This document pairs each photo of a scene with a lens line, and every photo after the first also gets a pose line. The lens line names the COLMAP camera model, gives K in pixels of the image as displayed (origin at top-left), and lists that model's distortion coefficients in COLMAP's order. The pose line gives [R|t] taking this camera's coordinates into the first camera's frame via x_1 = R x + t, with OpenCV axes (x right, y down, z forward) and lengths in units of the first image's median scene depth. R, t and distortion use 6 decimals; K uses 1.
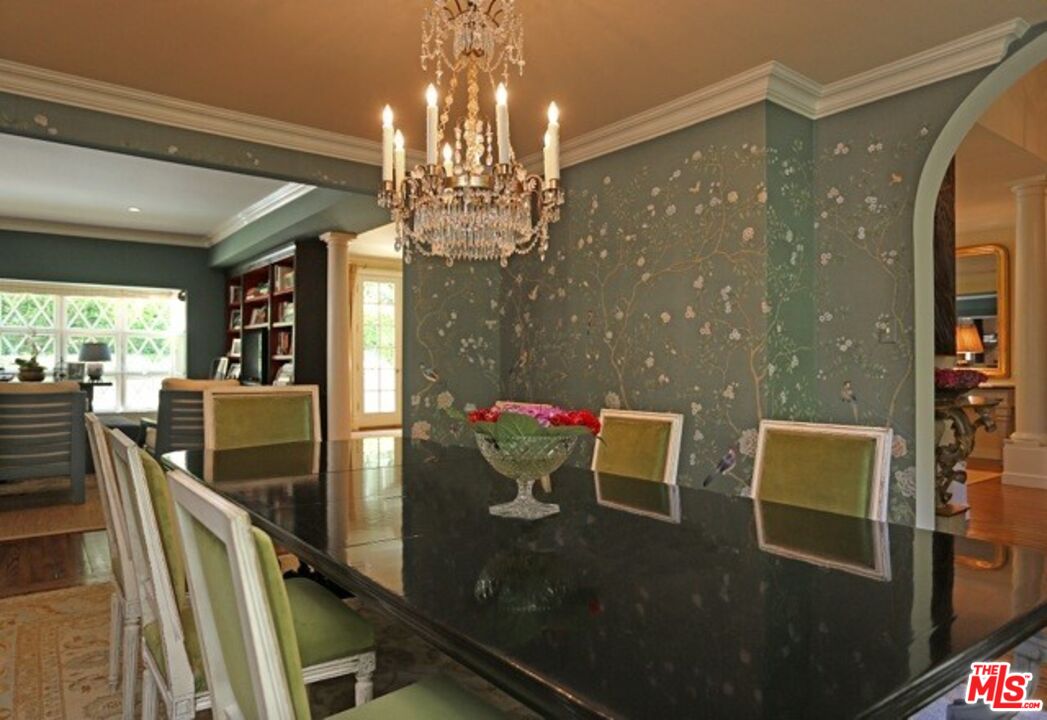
lens RADIAL K [[703.8, 0, 521.8], [0, 703.8, 363.1], [0, 0, 1]] dist [-0.009488, 0.001665]
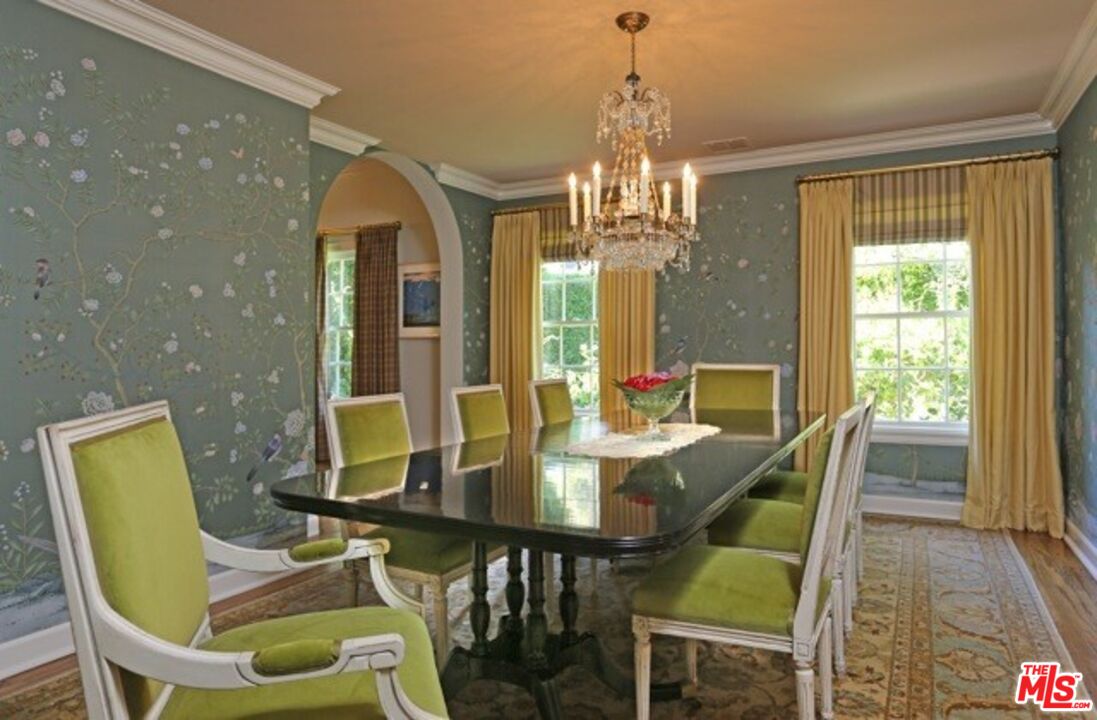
lens RADIAL K [[733.6, 0, 546.9], [0, 733.6, 352.5], [0, 0, 1]] dist [-0.010173, -0.000332]
pose [[-0.447487, -0.001327, 0.894289, -0.778520], [0.005435, 0.999976, 0.004204, 0.004171], [-0.894274, 0.006742, -0.447469, 1.083505]]
